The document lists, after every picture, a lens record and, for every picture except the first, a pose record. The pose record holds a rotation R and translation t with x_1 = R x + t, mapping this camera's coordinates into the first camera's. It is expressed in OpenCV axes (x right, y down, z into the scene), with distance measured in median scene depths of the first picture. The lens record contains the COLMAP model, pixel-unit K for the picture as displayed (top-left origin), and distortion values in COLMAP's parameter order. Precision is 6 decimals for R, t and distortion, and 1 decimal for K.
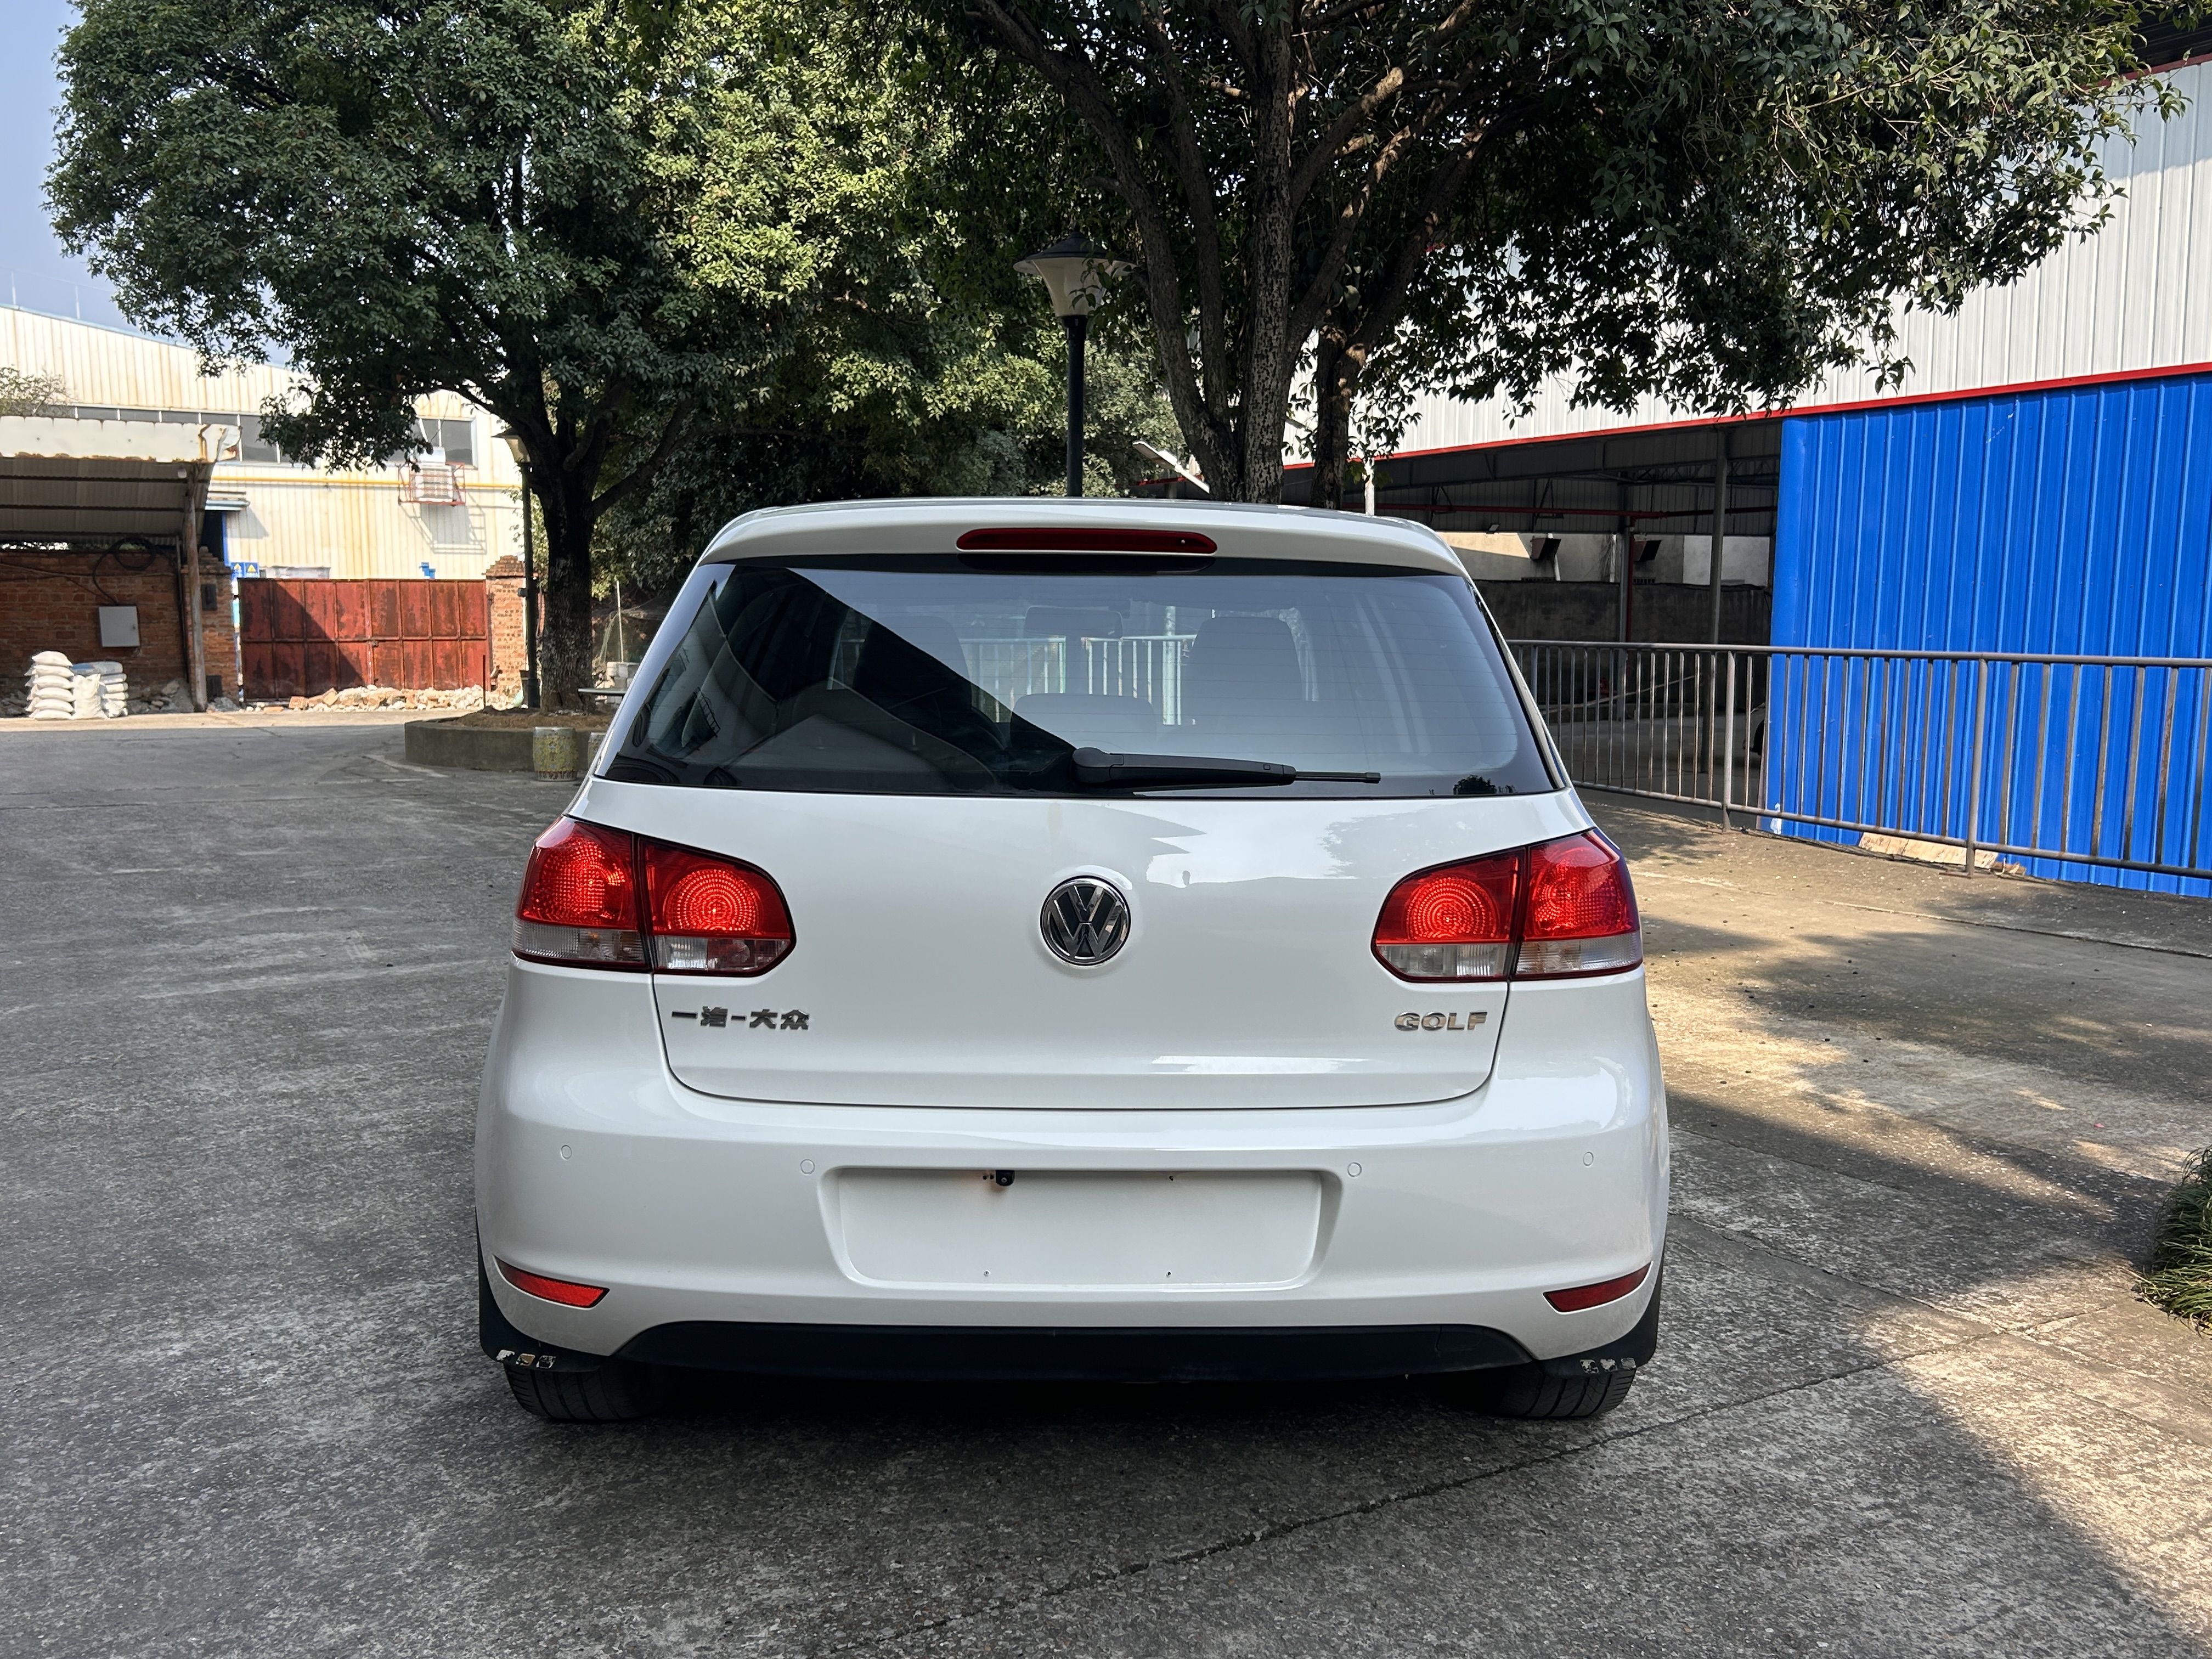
lens RADIAL K [[1929.9, 0, 1113.4], [0, 1929.9, 828.6], [0, 0, 1]] dist [0.033005, -0.022189]
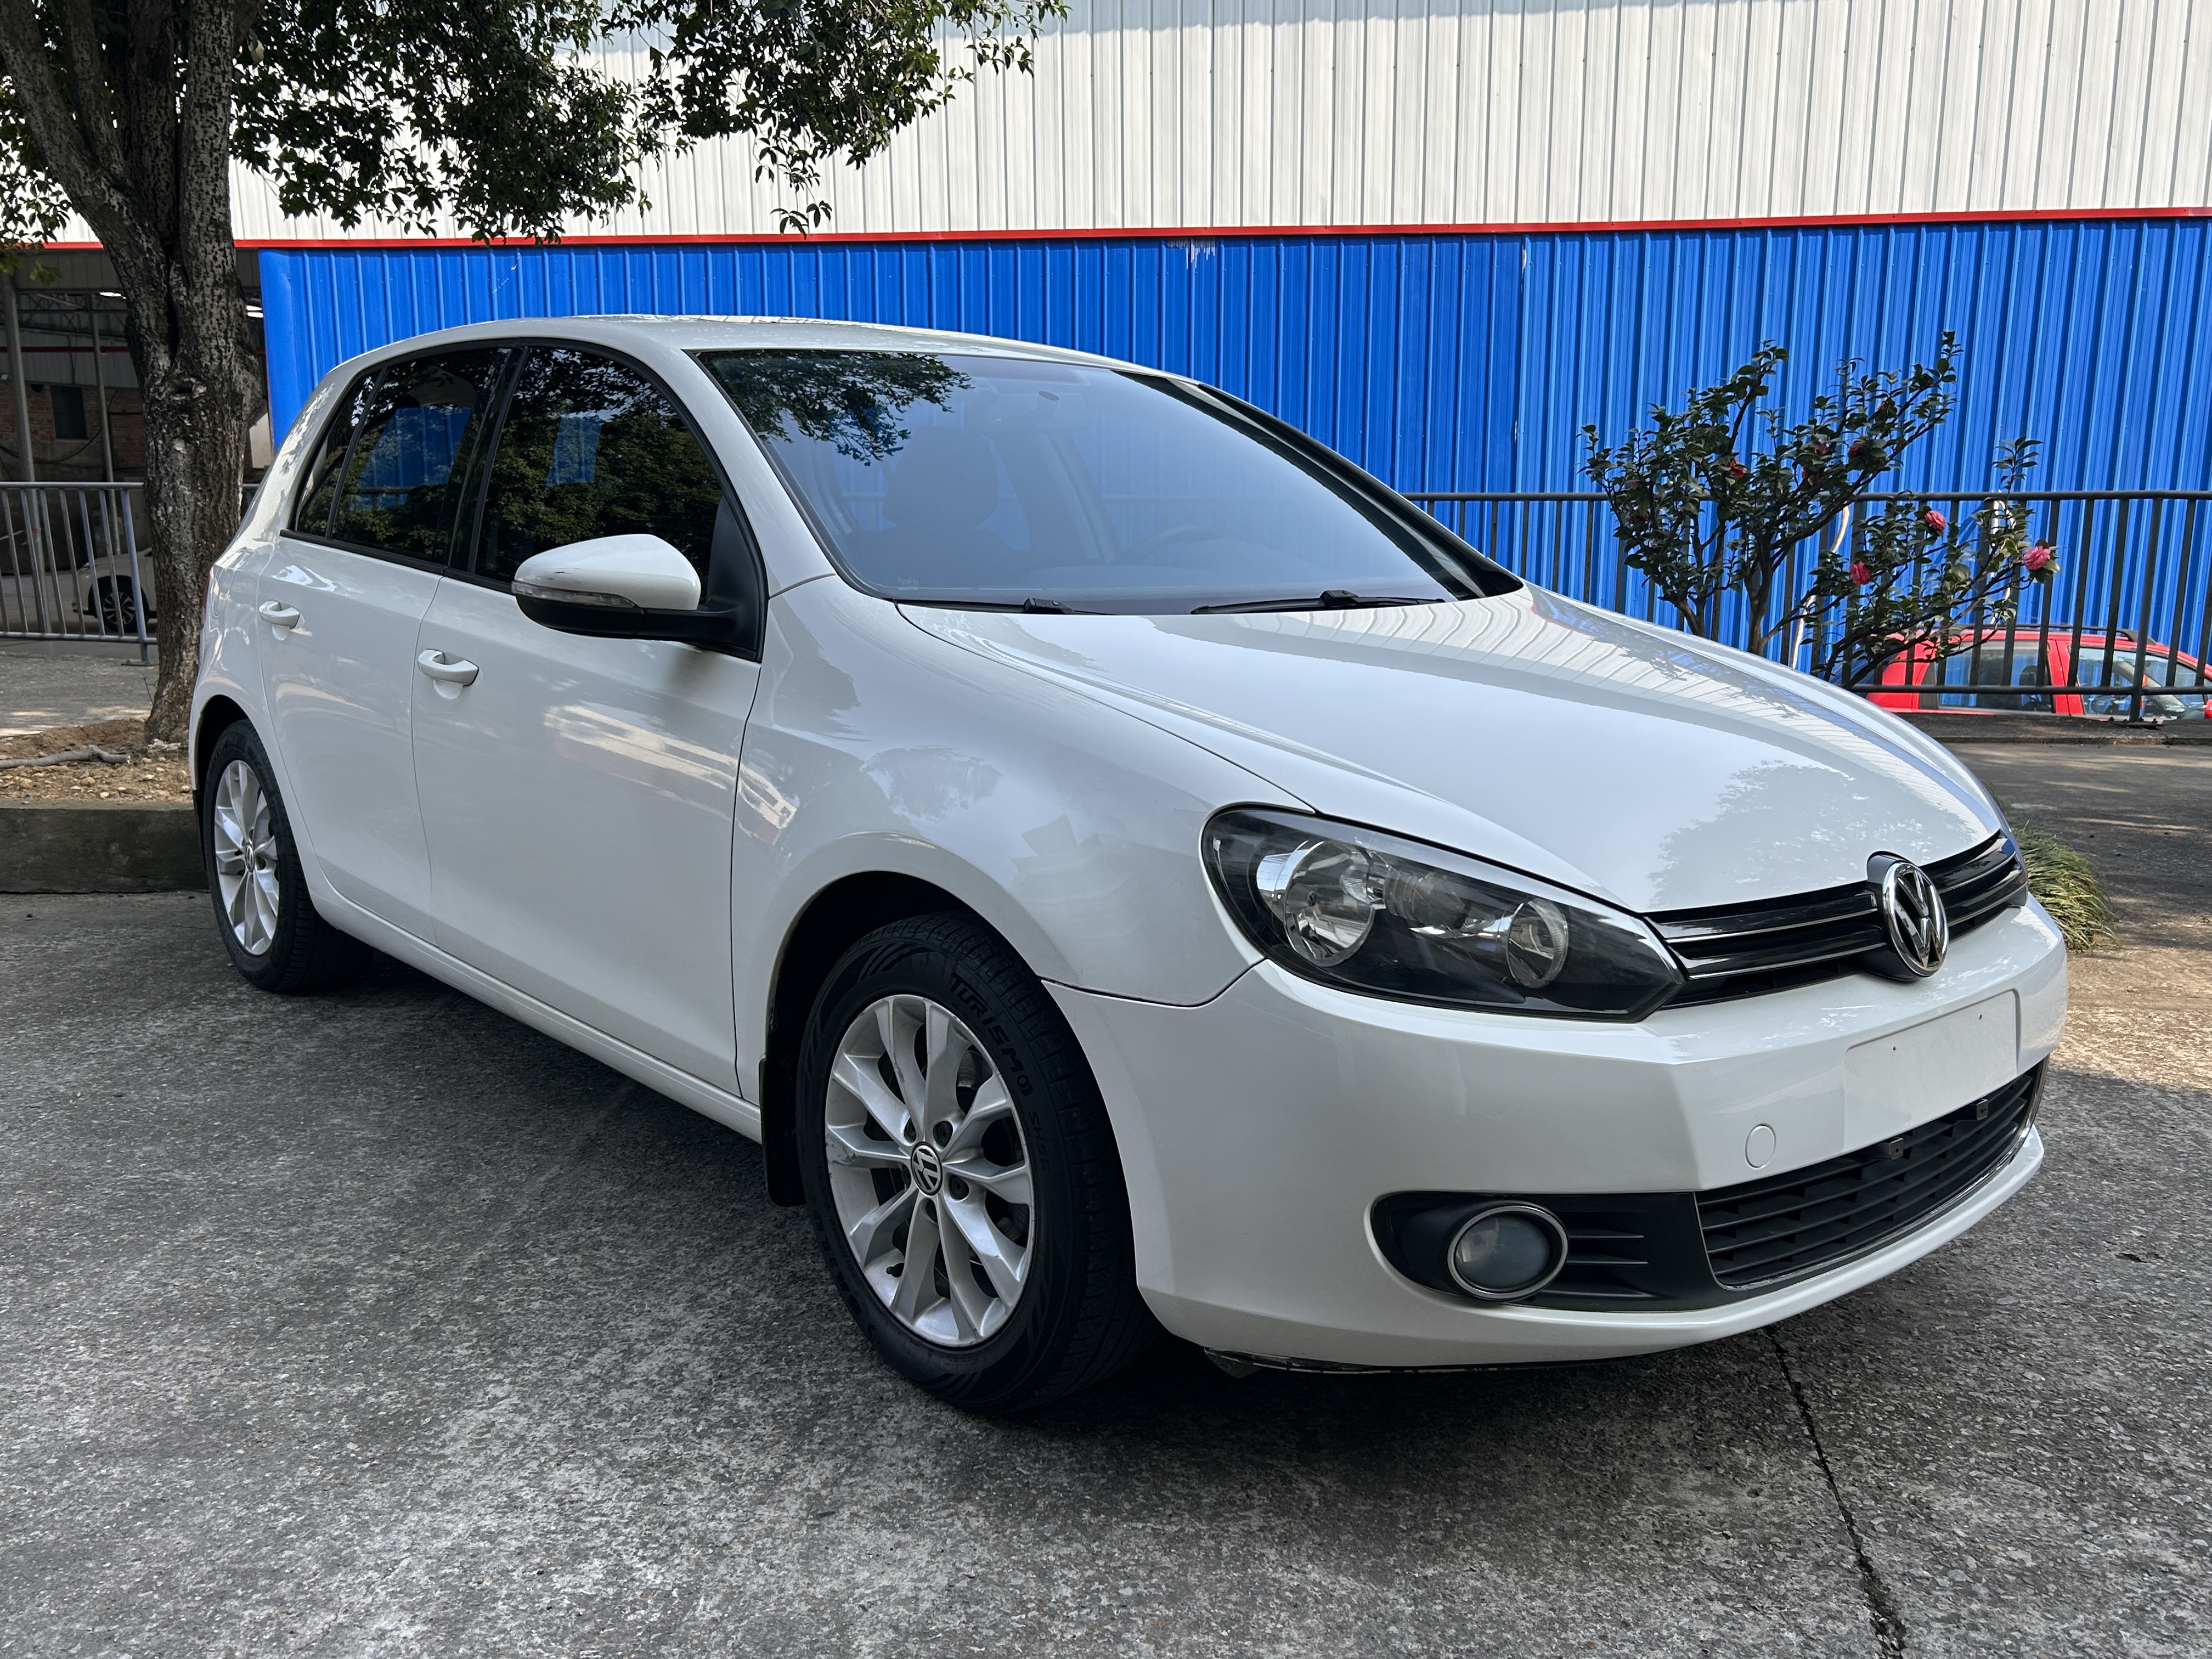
lens RADIAL K [[1871.8, 0, 1094.4], [0, 1871.8, 837.2], [0, 0, 1]] dist [0.027860, -0.008479]
pose [[0.627461, -0.148331, 0.764389, -0.231619], [0.085792, 0.988881, 0.121470, -0.005793], [-0.773907, -0.010639, 0.633210, 0.148599]]
